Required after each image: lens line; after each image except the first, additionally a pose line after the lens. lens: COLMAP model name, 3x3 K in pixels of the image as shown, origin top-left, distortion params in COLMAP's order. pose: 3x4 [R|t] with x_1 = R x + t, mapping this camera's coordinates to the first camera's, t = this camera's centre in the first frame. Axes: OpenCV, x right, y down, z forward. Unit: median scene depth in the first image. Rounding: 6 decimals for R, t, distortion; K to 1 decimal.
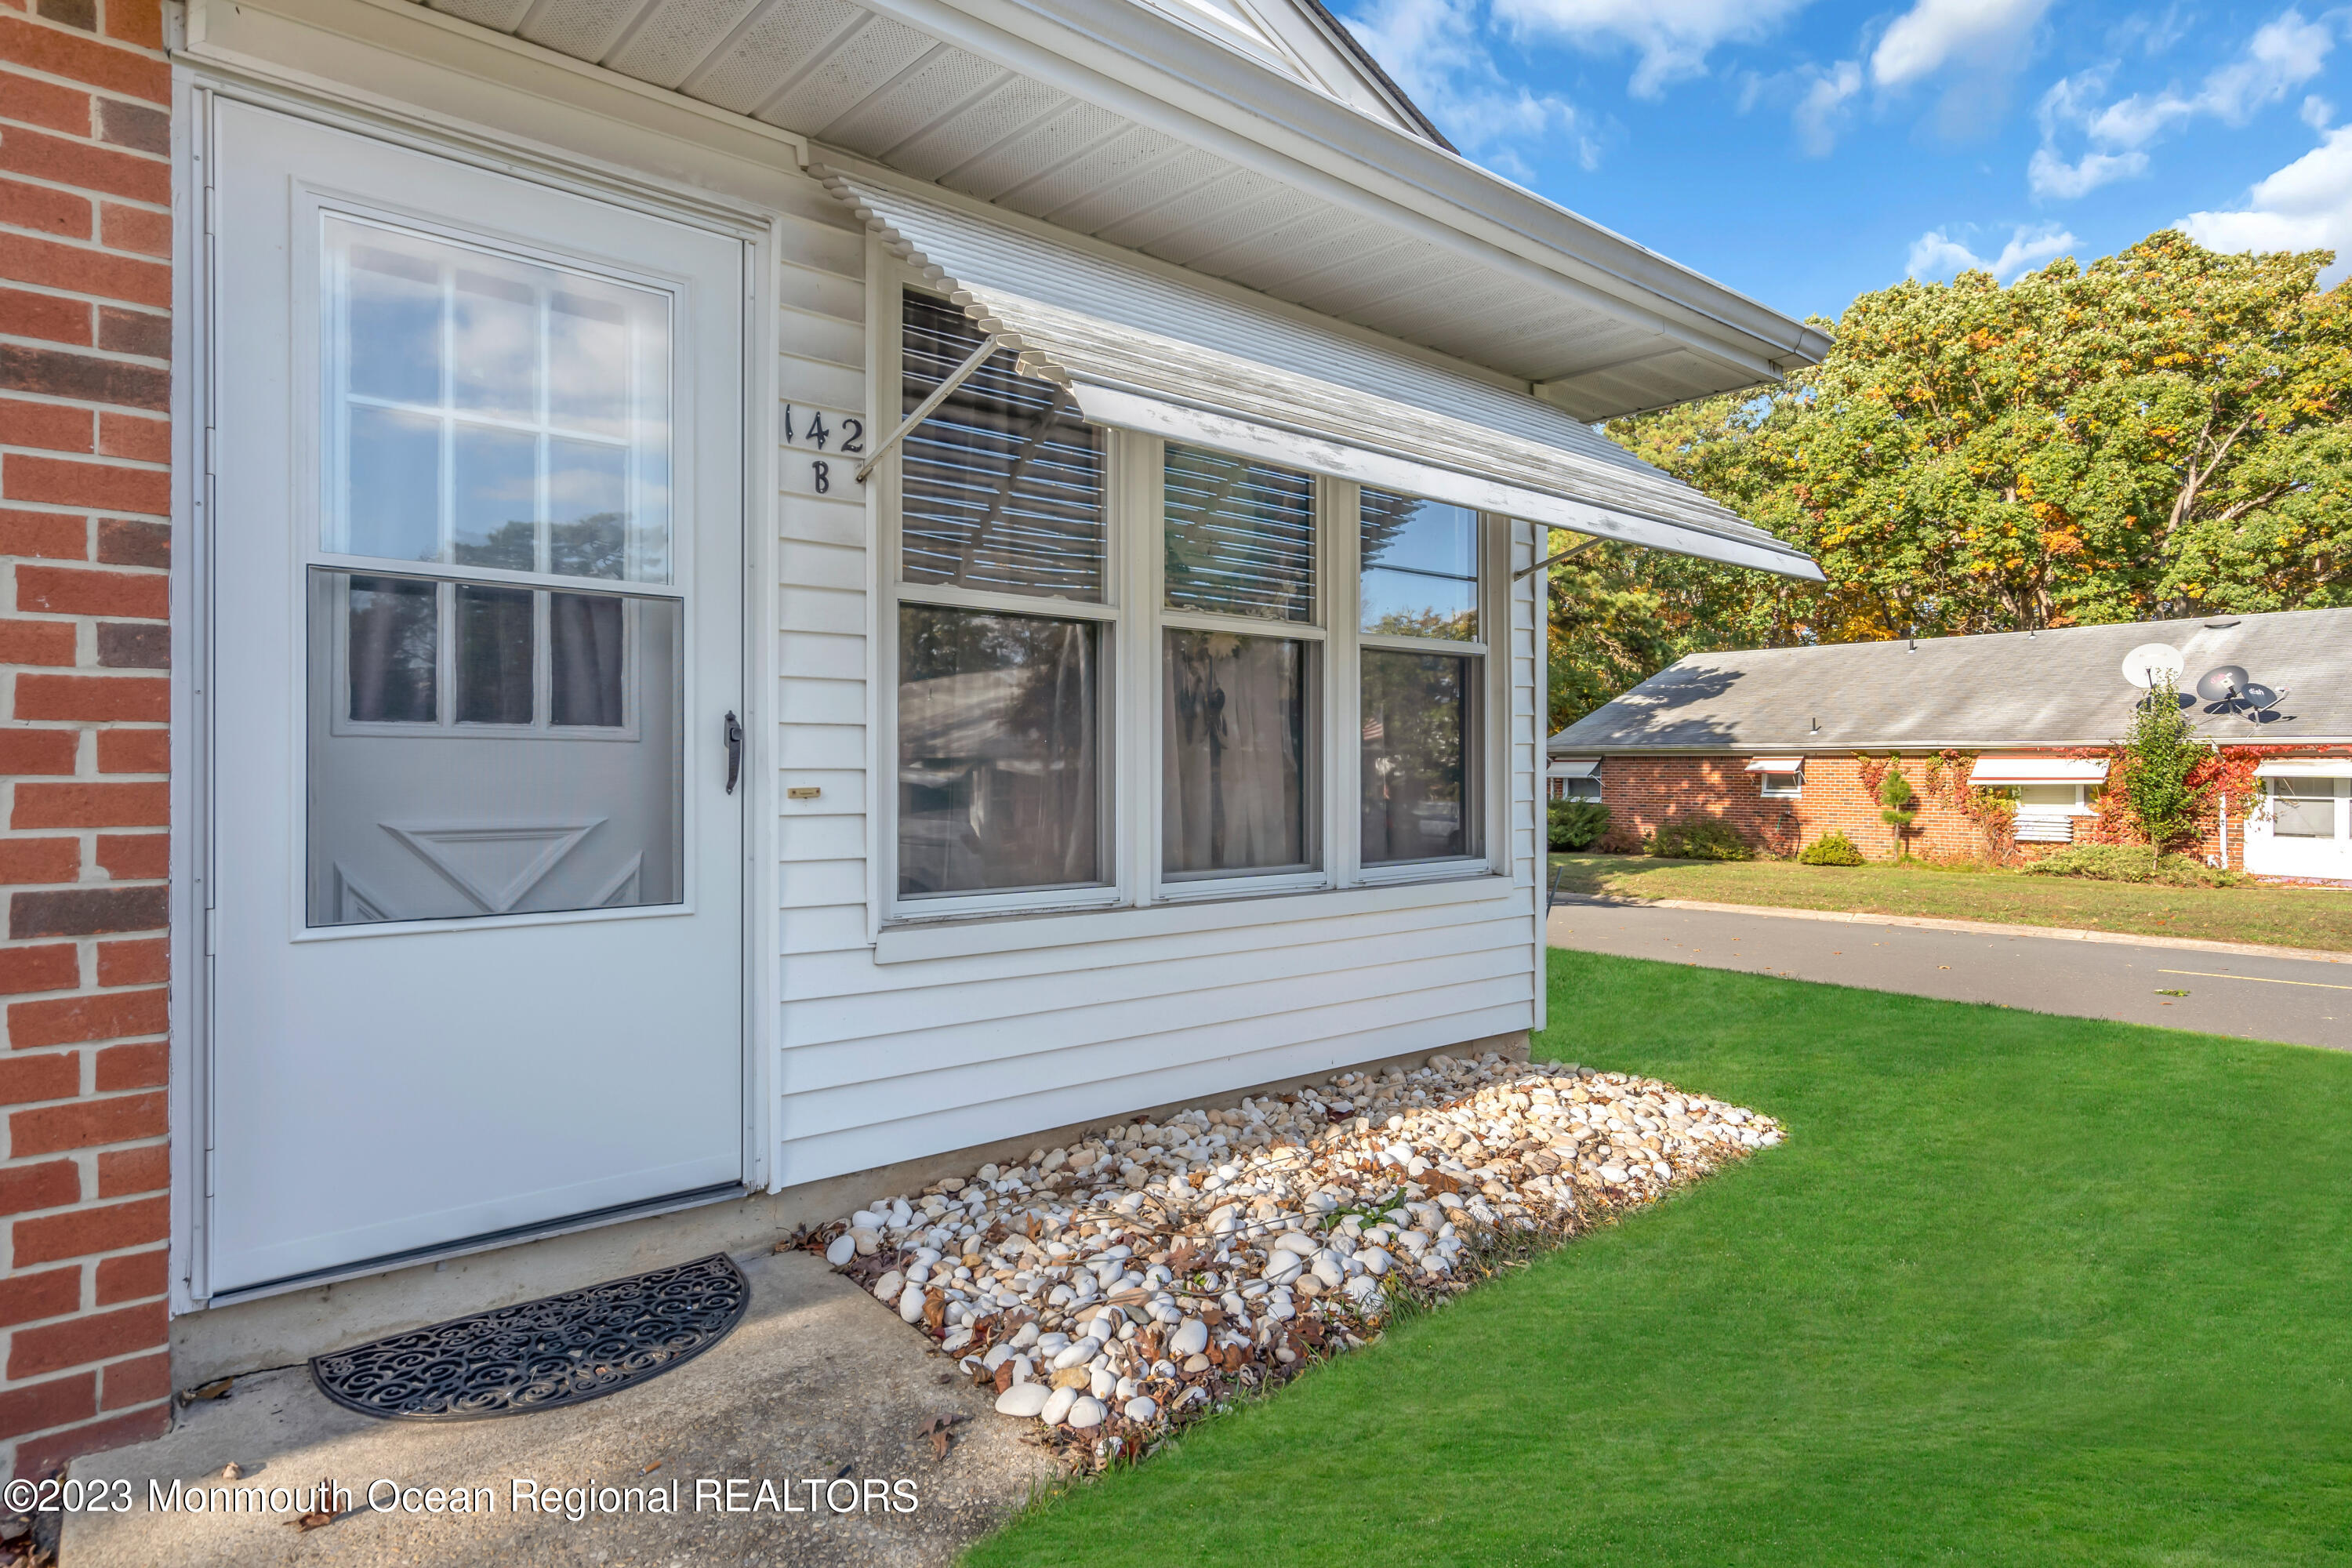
lens RADIAL K [[1078.7, 0, 1145.4], [0, 1078.7, 788.3], [0, 0, 1]] dist [0.000607, 0.000679]
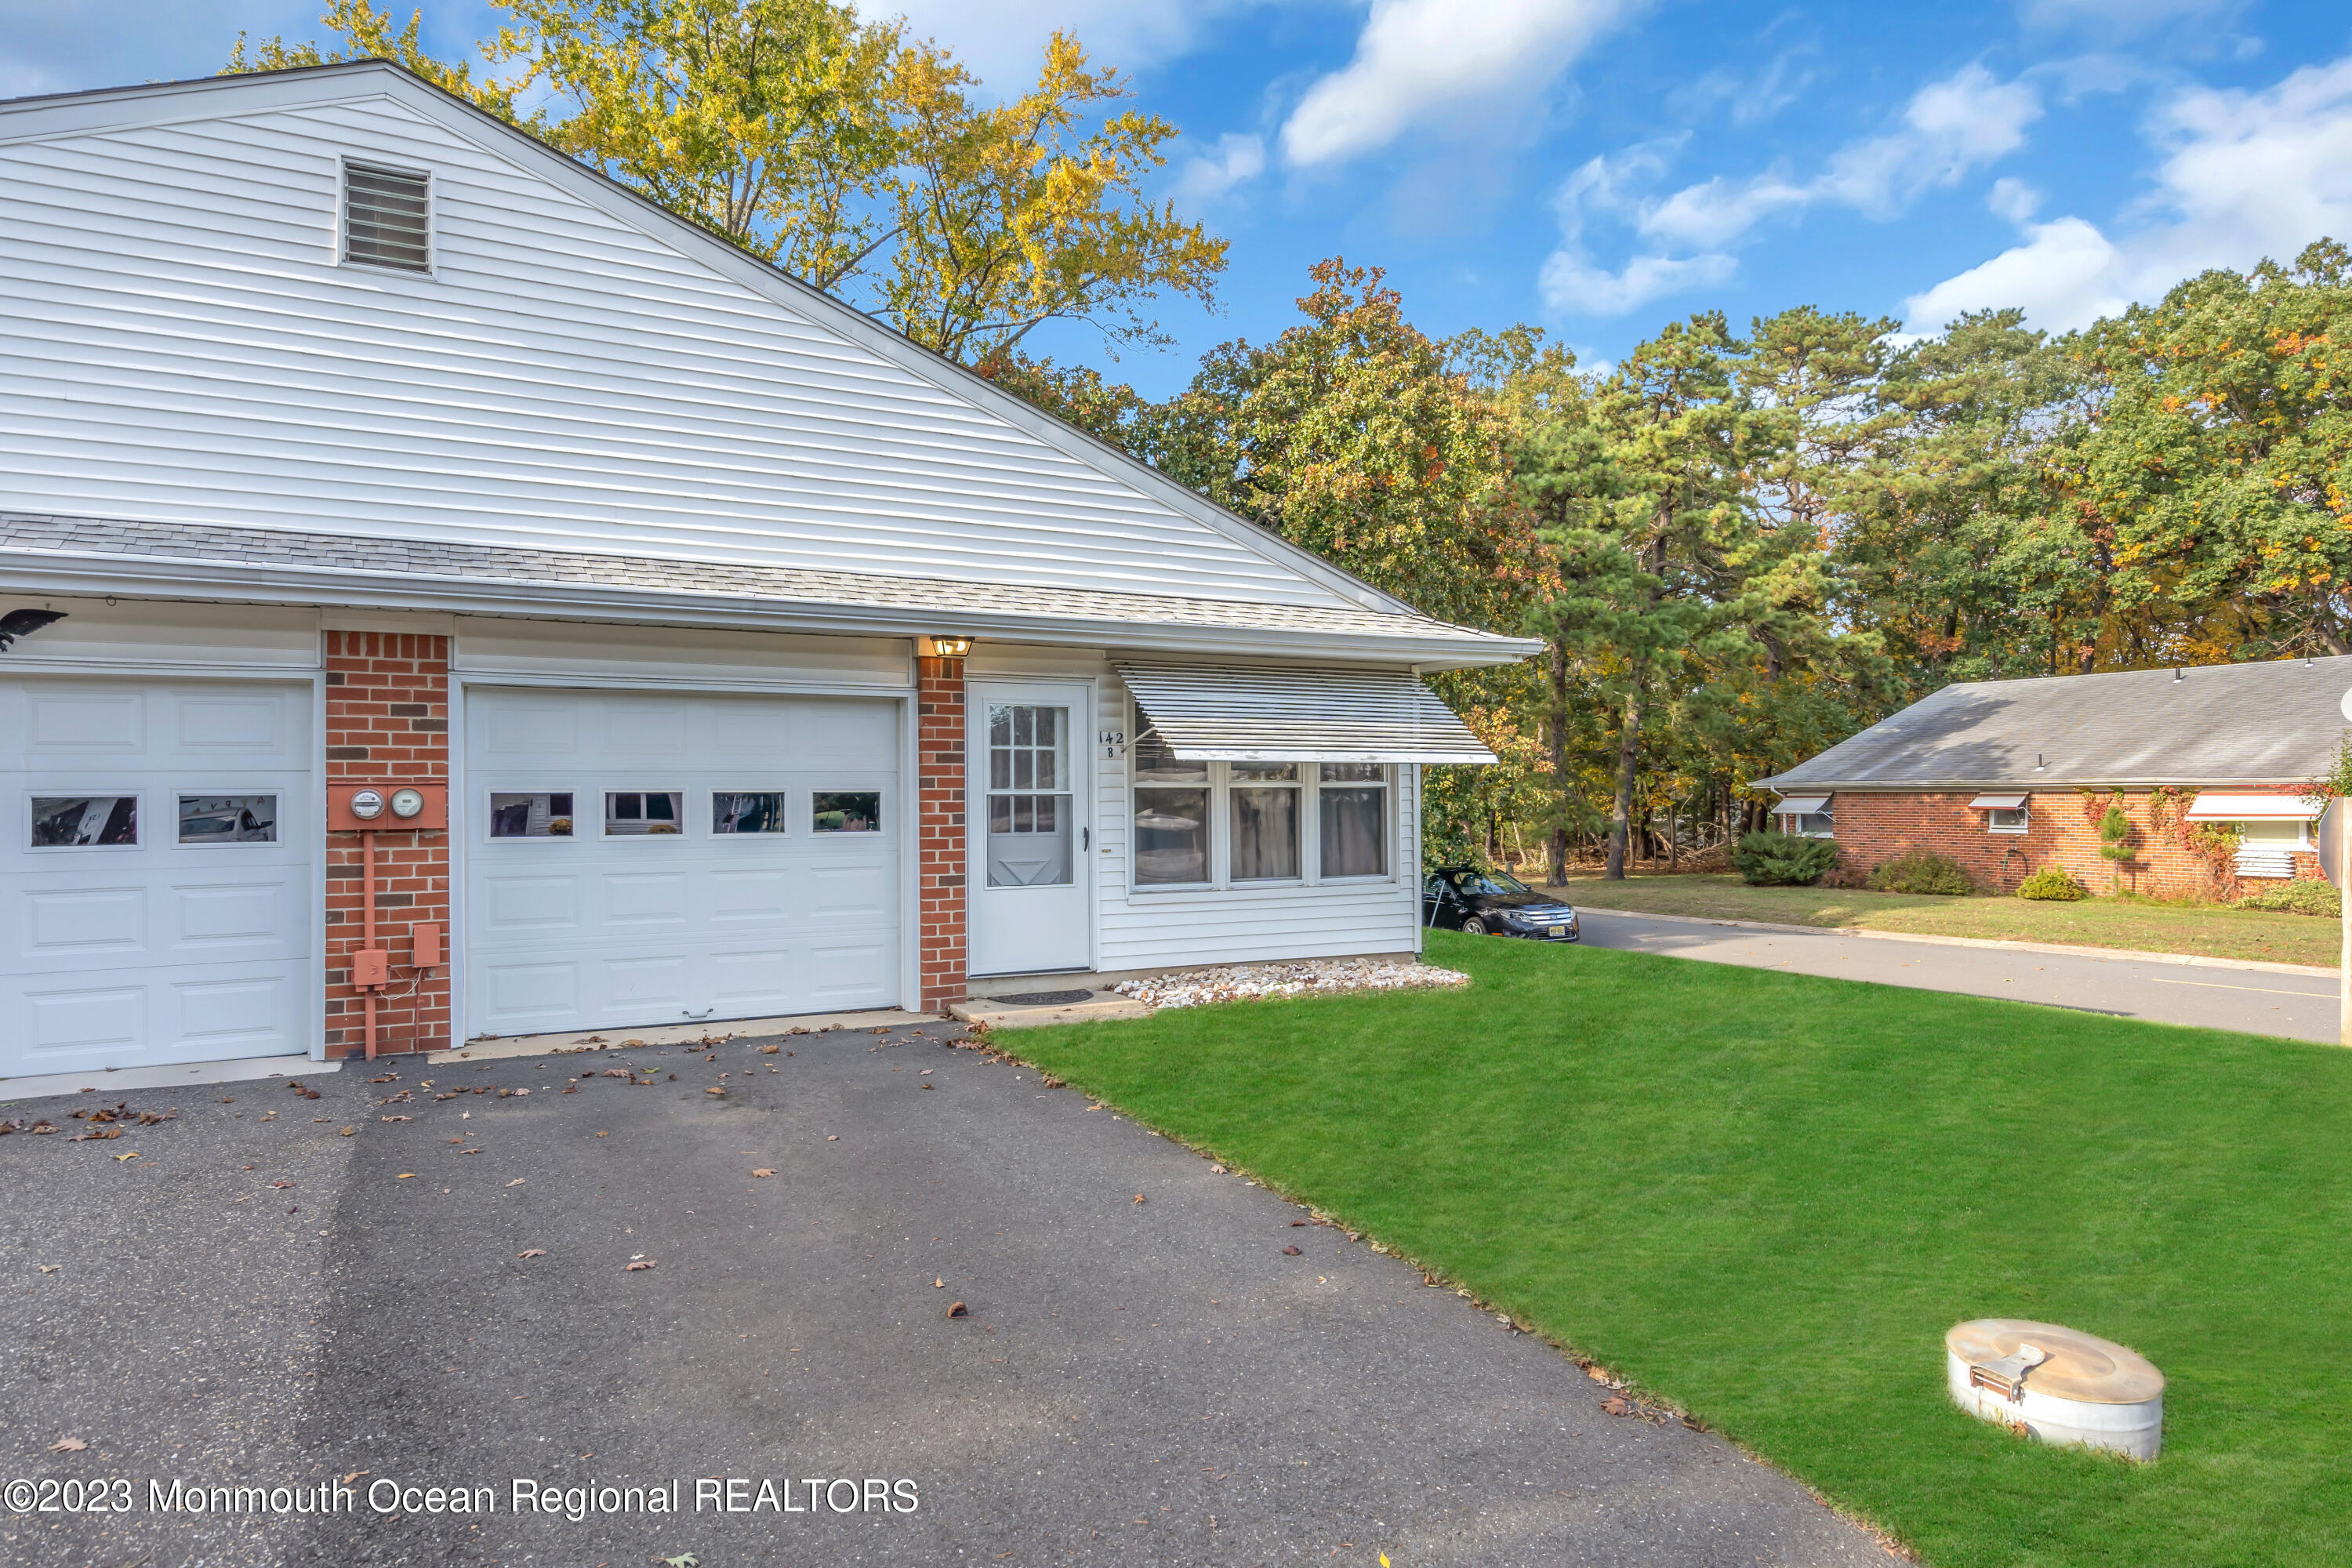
lens RADIAL K [[1037.7, 0, 1165.0], [0, 1037.7, 833.8], [0, 0, 1]] dist [-0.000154, 0.000249]
pose [[0.974884, -0.004653, -0.222666, 0.050375], [0.006716, 0.999941, 0.008511, -0.006589], [0.222614, -0.009793, 0.974858, -0.183100]]
